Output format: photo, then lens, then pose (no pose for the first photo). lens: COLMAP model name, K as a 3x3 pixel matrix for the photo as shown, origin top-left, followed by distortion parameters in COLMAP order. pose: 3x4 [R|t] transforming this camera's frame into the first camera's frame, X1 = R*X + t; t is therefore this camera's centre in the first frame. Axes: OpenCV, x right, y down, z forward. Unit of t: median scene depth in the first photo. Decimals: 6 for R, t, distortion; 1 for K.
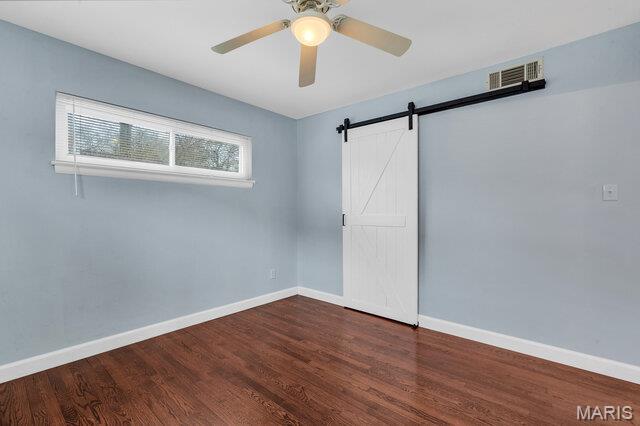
lens RADIAL K [[289.6, 0, 321.4], [0, 289.6, 211.6], [0, 0, 1]] dist [-0.000689, -0.000273]
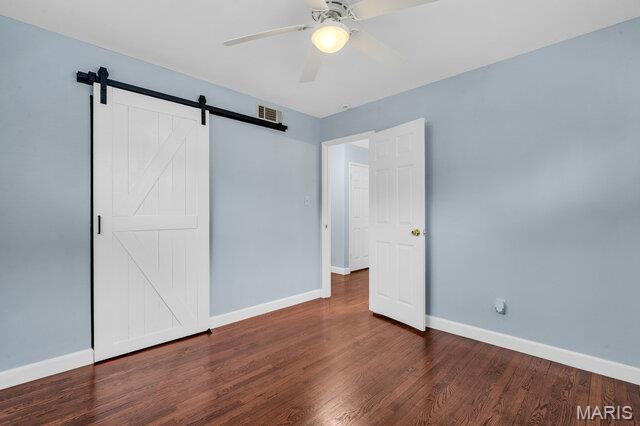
lens RADIAL K [[293.1, 0, 319.7], [0, 293.1, 218.4], [0, 0, 1]] dist [0.000295, 0.000022]
pose [[0.083953, -0.017672, 0.996313, -0.716434], [0.007199, 0.999827, 0.017128, 0.007600], [-0.996444, 0.005734, 0.084065, 0.638464]]
